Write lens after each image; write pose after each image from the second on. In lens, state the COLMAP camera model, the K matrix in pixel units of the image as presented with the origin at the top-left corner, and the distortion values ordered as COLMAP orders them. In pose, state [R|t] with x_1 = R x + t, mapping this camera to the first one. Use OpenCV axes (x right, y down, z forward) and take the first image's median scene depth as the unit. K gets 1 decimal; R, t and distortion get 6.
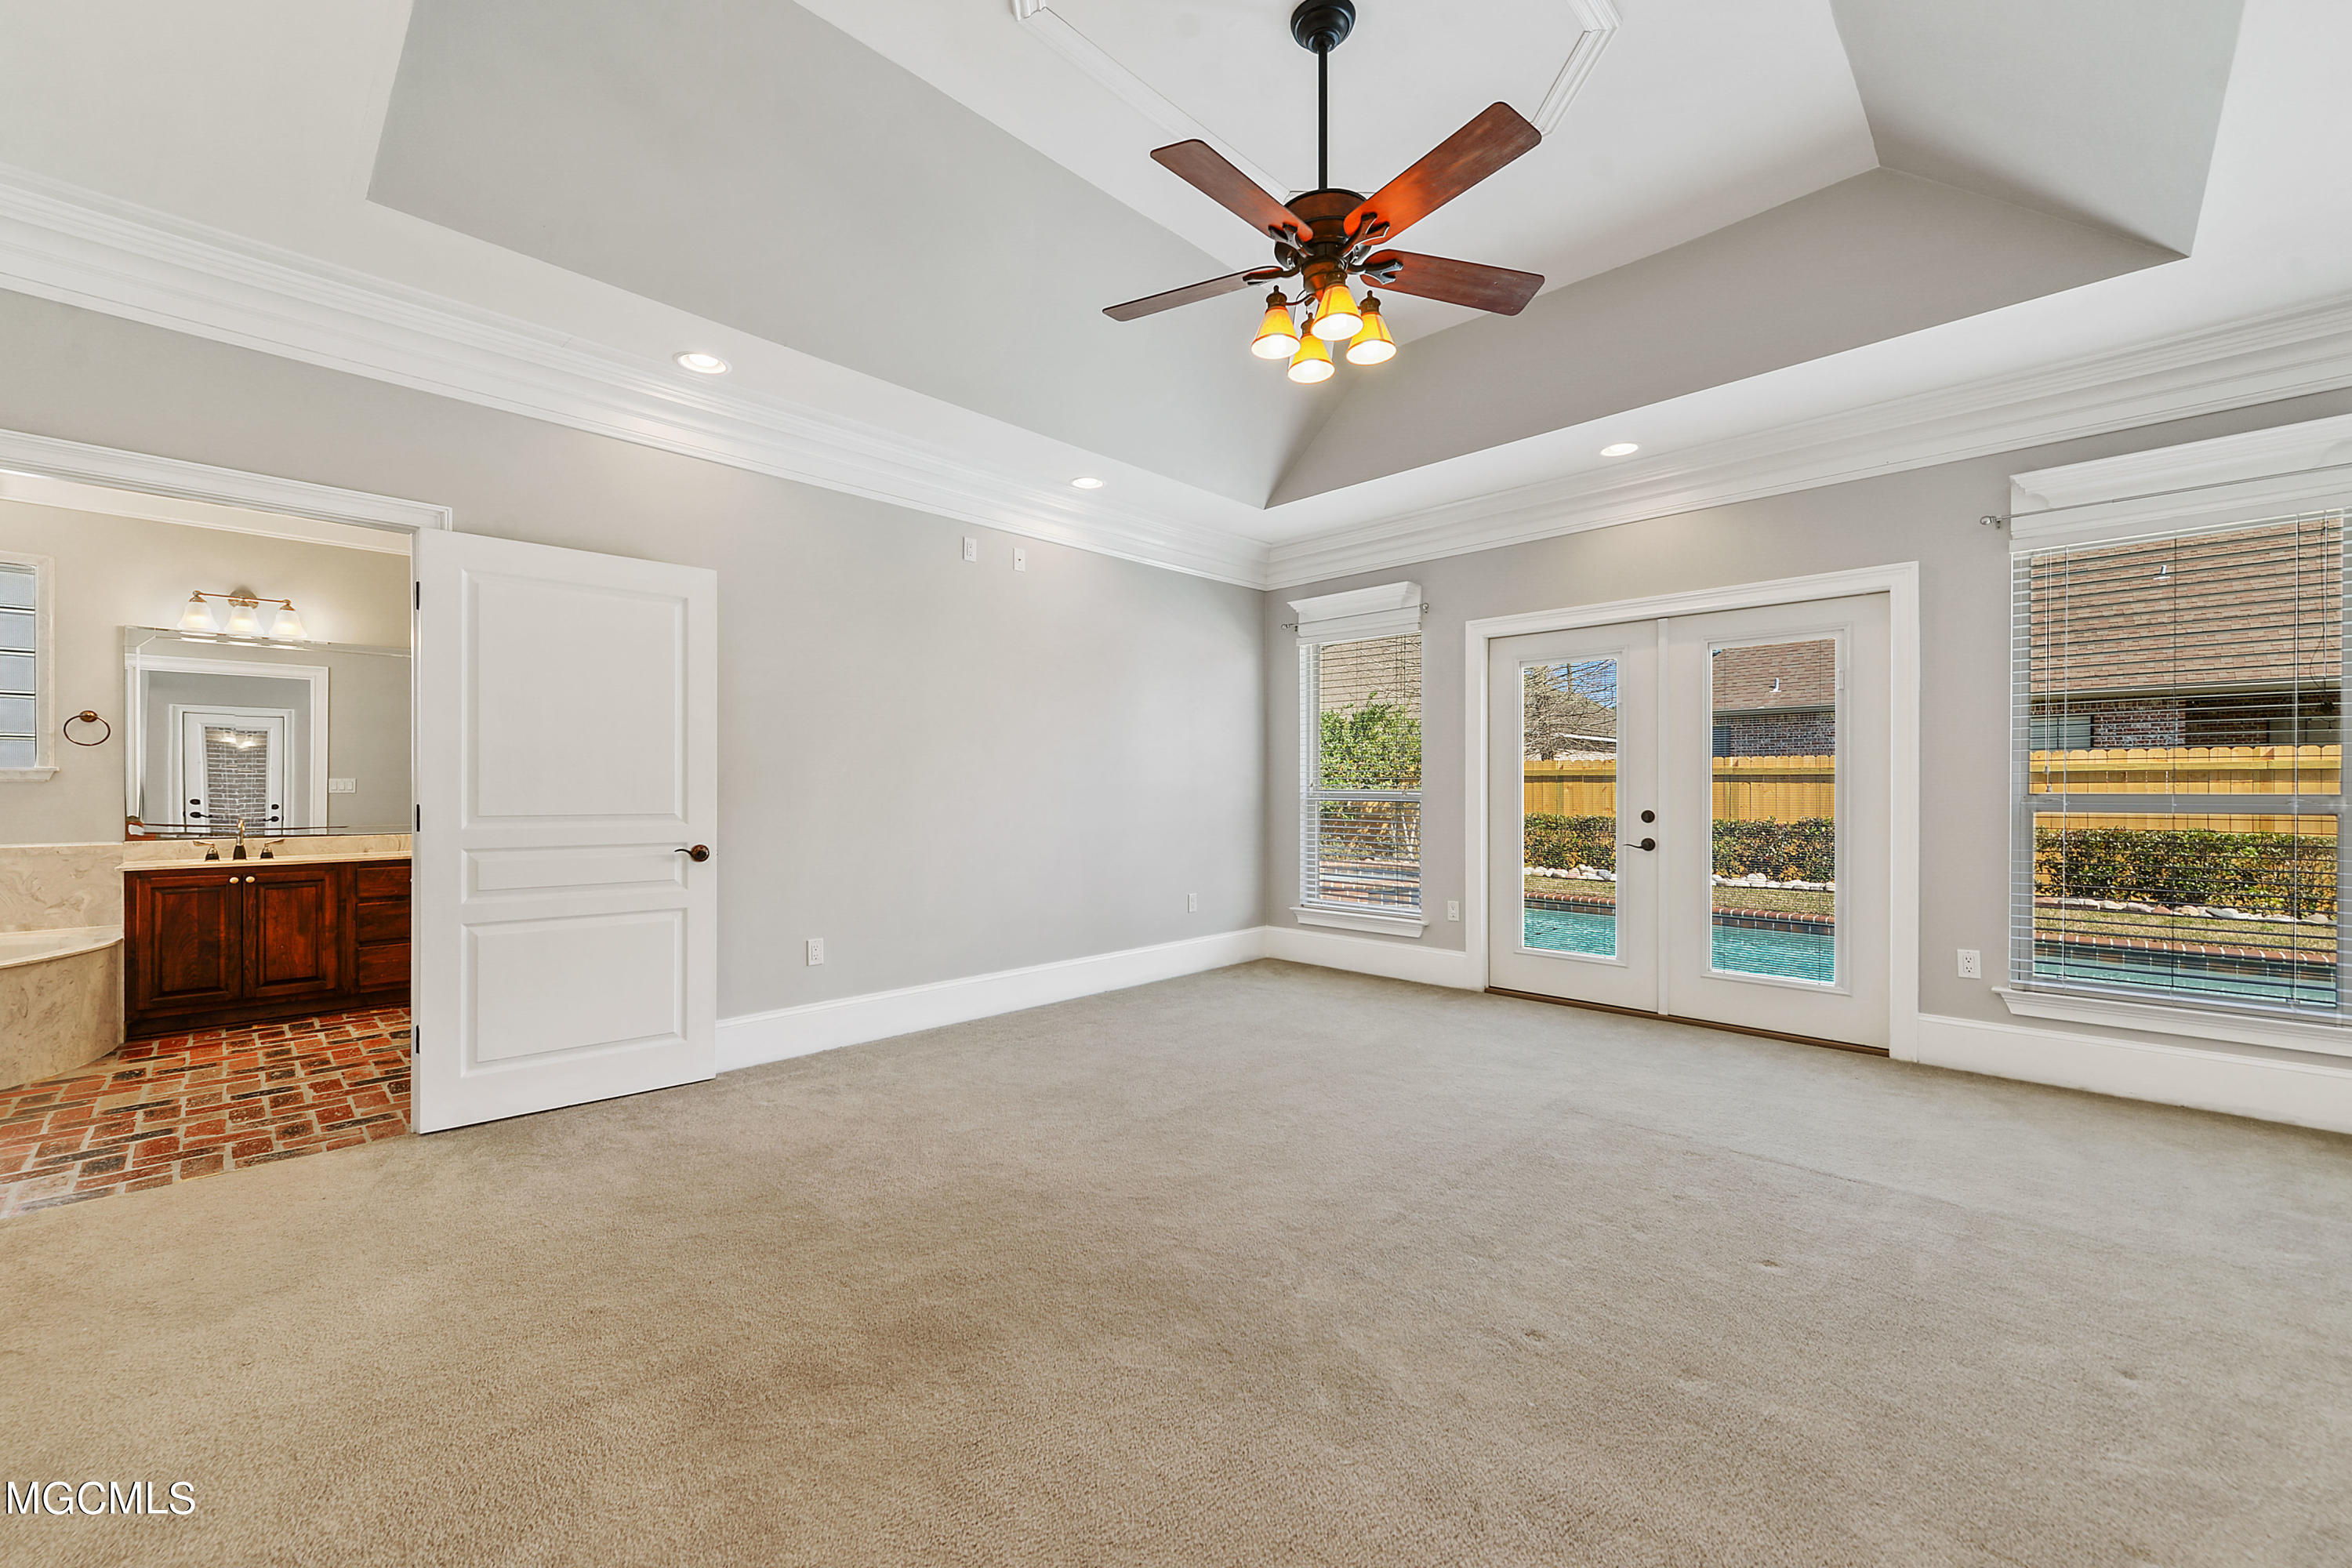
lens RADIAL K [[937.7, 0, 1165.5], [0, 937.7, 794.3], [0, 0, 1]] dist [0.009270, -0.001255]
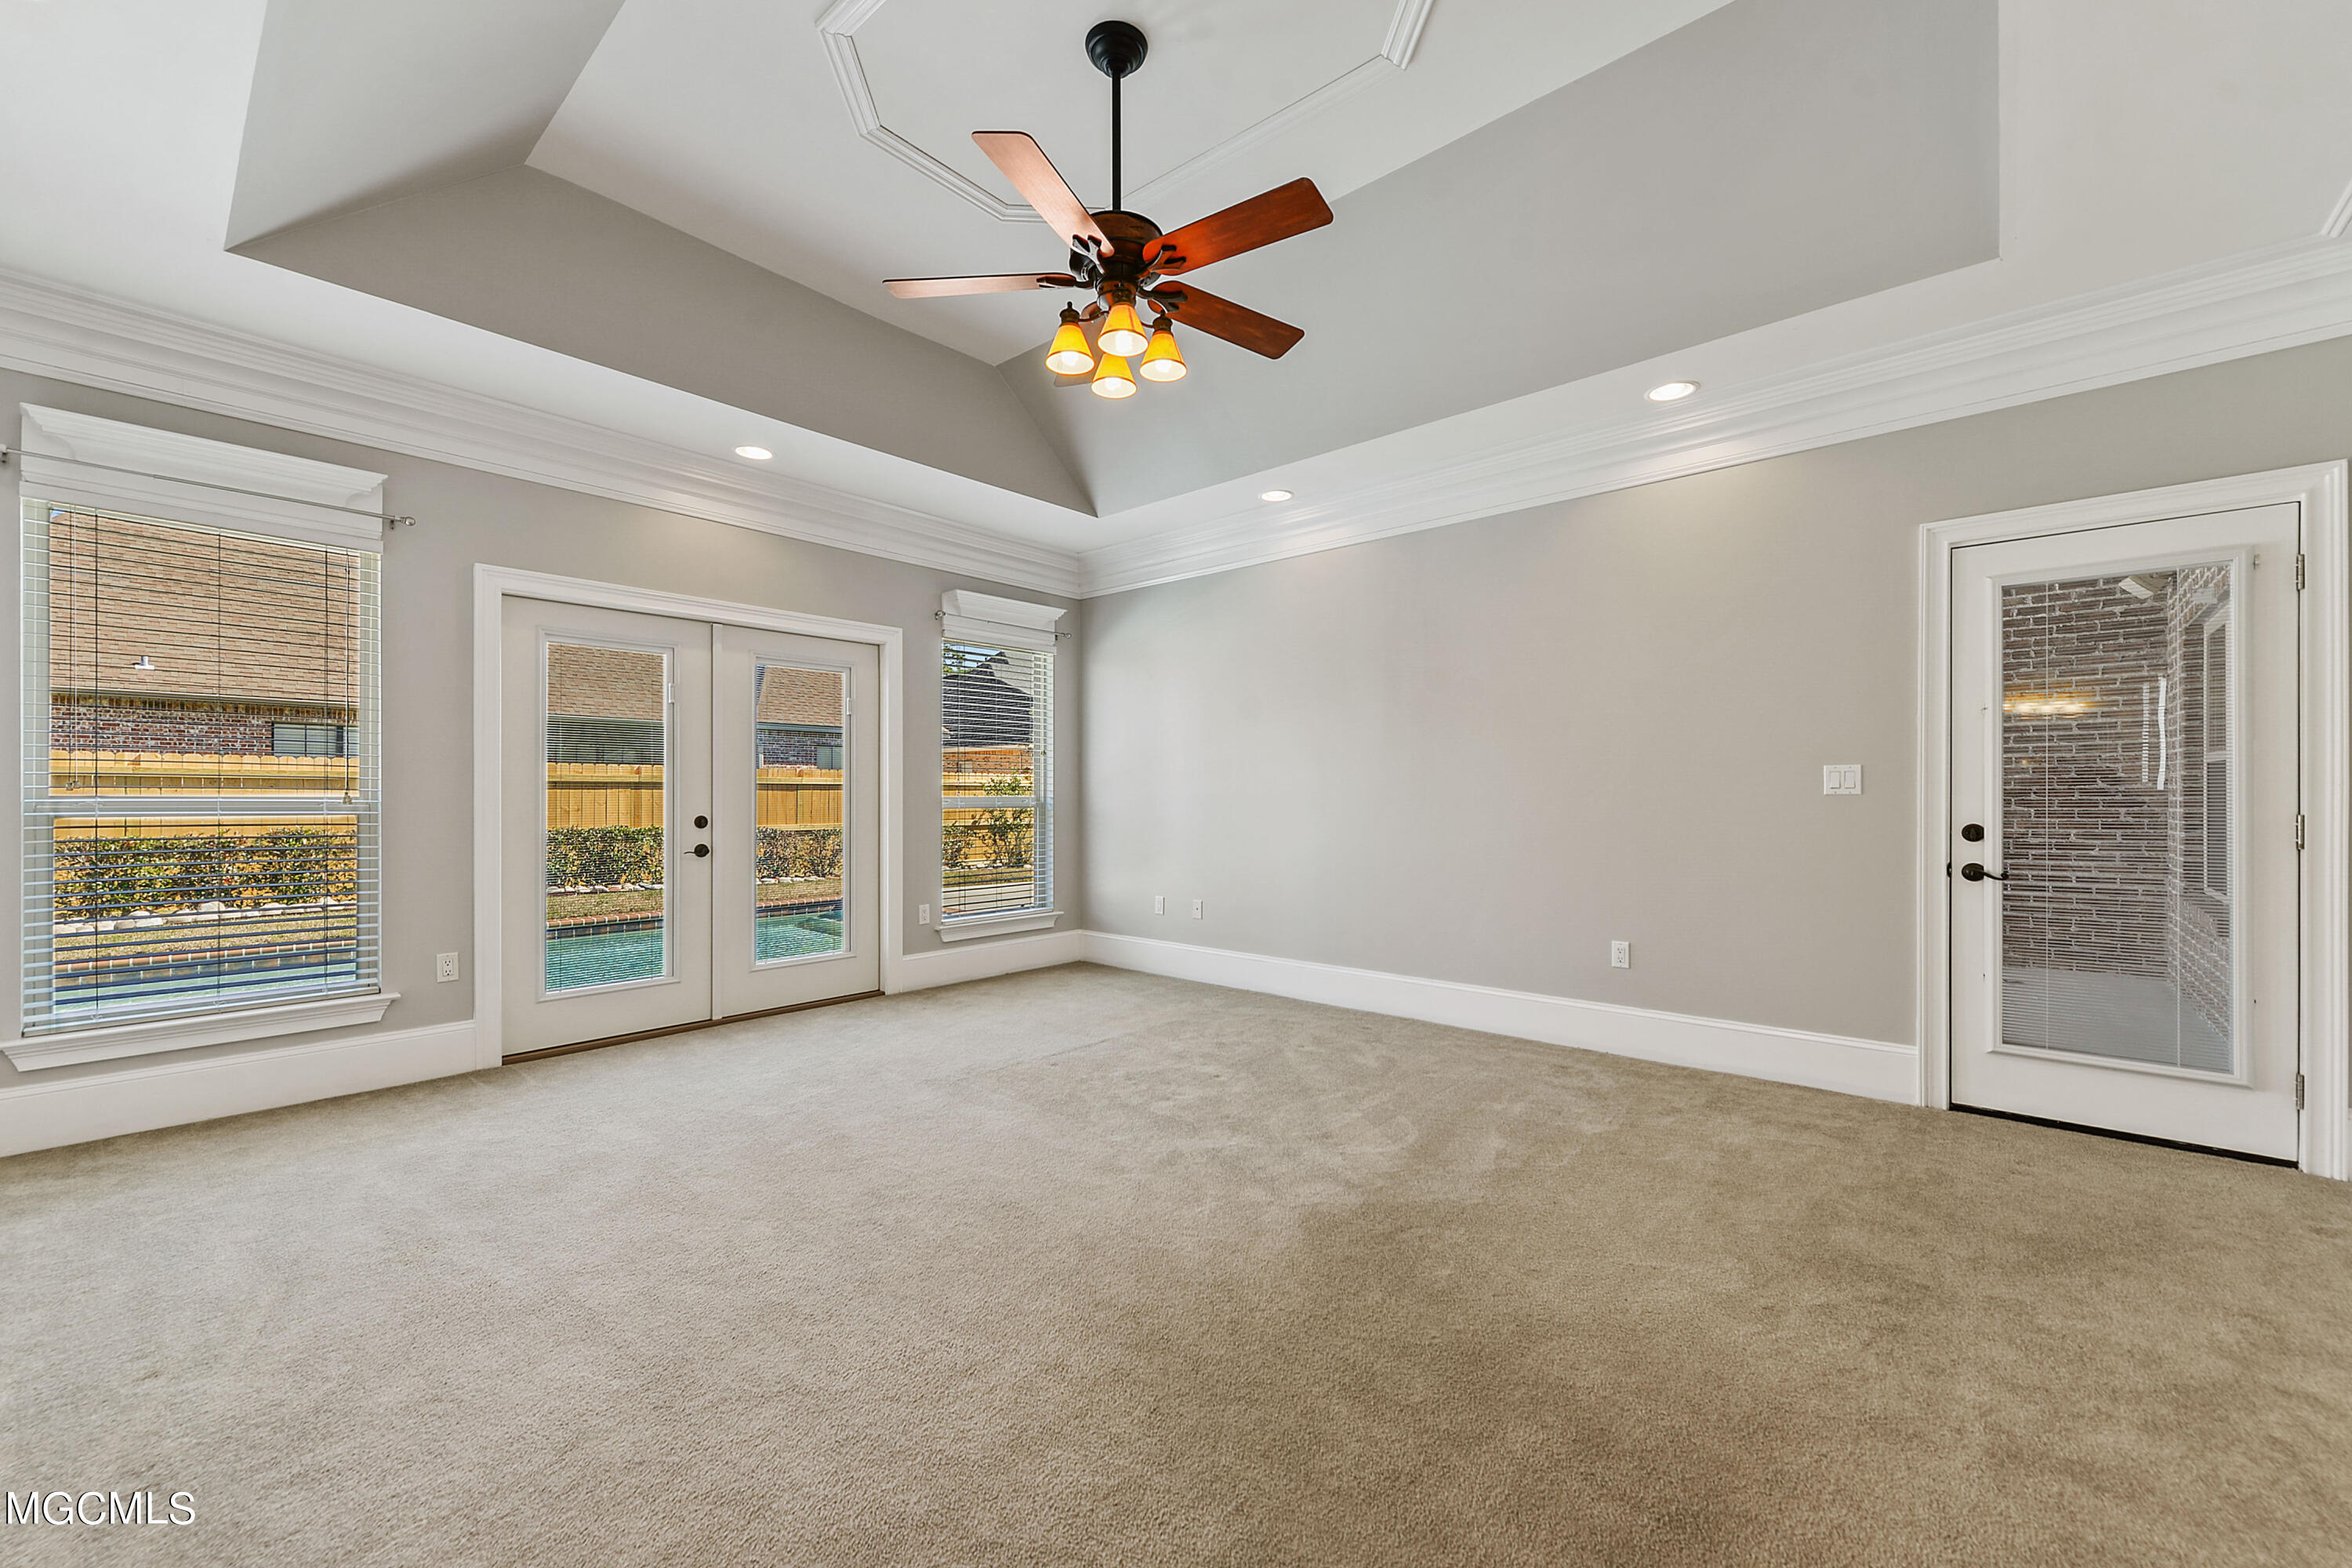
lens RADIAL K [[937.7, 0, 1179.8], [0, 937.7, 797.3], [0, 0, 1]] dist [0.009270, -0.001255]
pose [[-0.071991, -0.002428, 0.997402, -0.491420], [0.004811, 0.999985, 0.002782, -0.003008], [-0.997394, 0.004999, -0.071978, 0.564276]]
